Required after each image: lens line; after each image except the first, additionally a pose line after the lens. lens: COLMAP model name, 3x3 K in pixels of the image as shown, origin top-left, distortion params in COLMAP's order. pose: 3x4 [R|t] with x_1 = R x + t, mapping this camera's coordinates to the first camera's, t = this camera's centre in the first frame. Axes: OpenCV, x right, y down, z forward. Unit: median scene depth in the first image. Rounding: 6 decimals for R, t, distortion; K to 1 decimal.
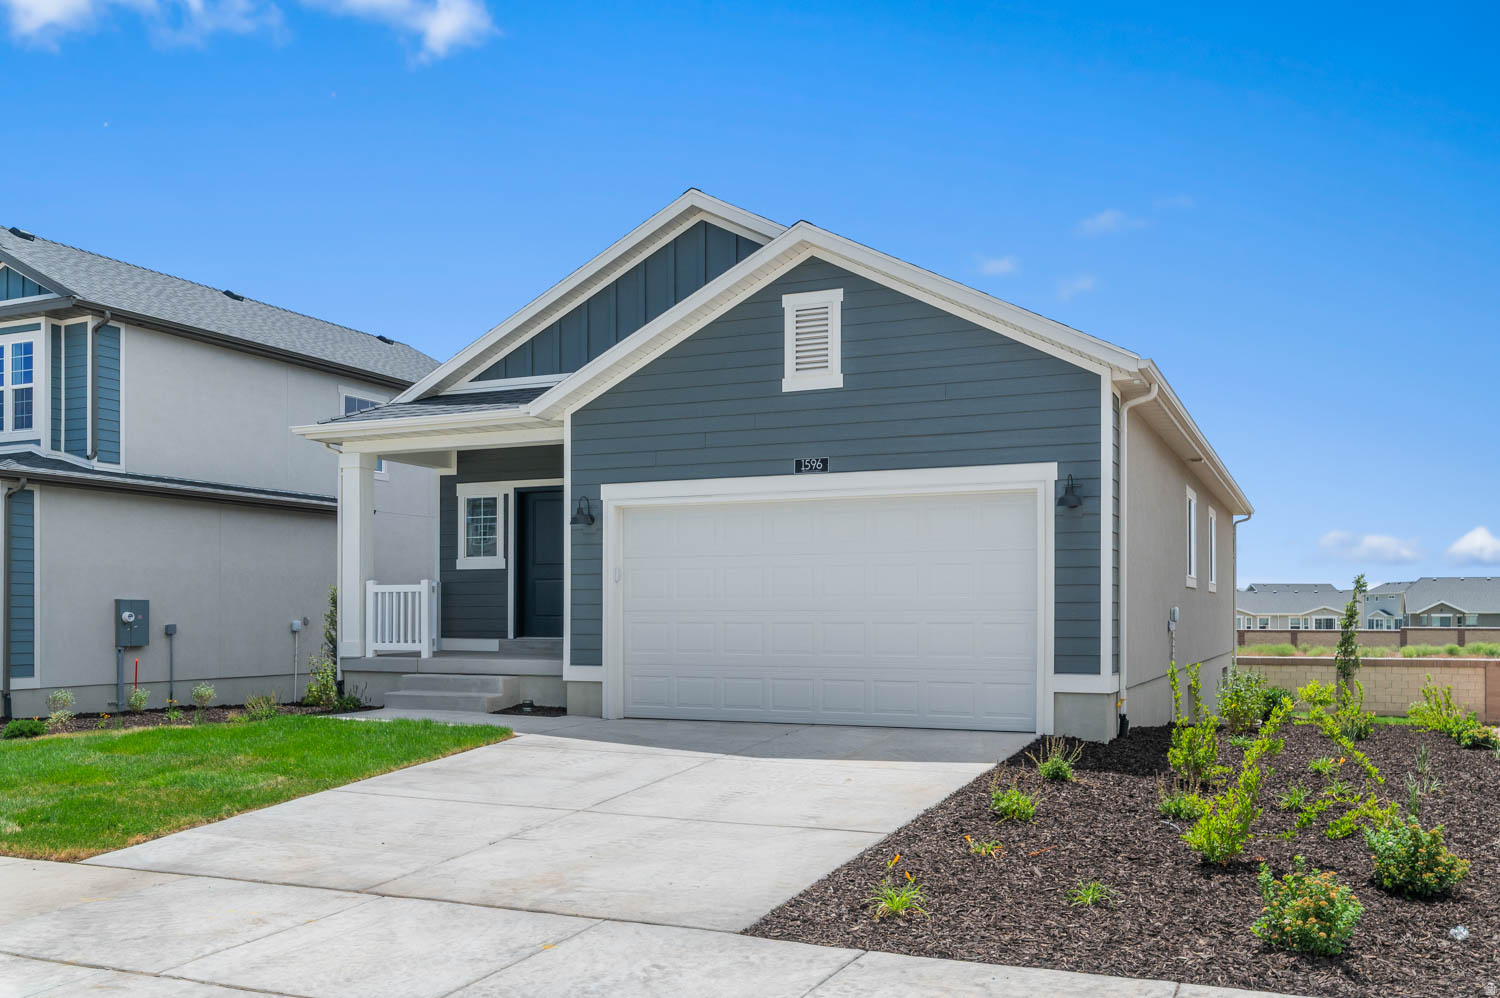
lens RADIAL K [[1281.2, 0, 750.0], [0, 1281.2, 499.0], [0, 0, 1]] dist [-0.066679, -0.000313]
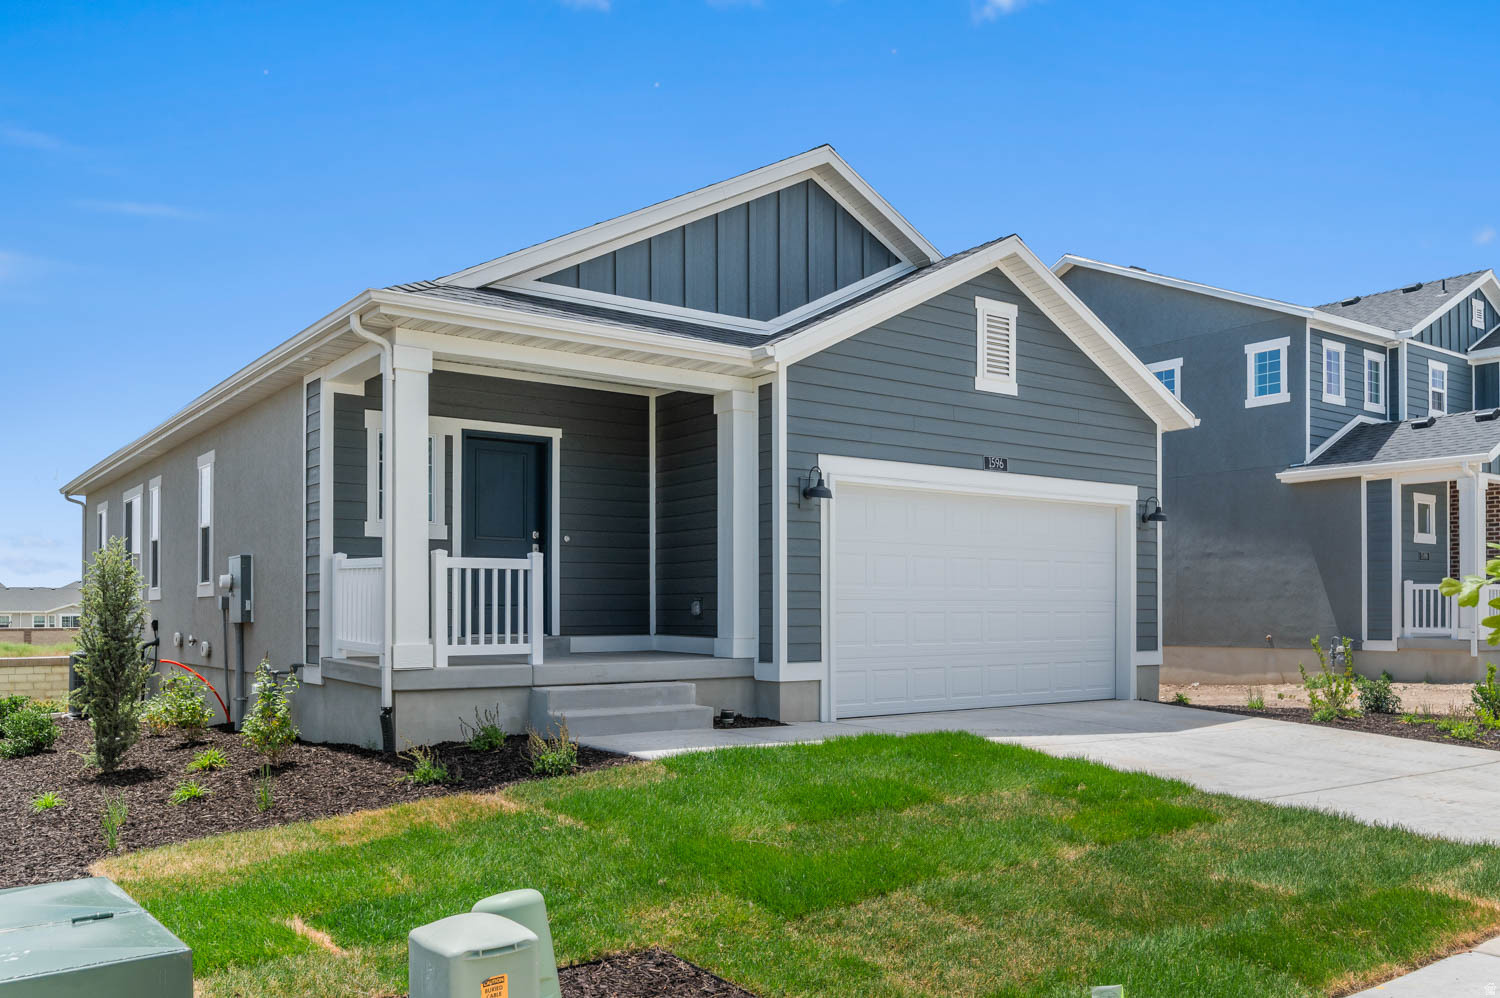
lens RADIAL K [[1257.4, 0, 750.0], [0, 1257.4, 499.0], [0, 0, 1]] dist [-0.047241, -0.000358]
pose [[0.487712, 0.079574, 0.869370, -0.888040], [-0.079022, 0.995773, -0.046813, 0.062950], [-0.869421, -0.045868, 0.491939, 0.619164]]
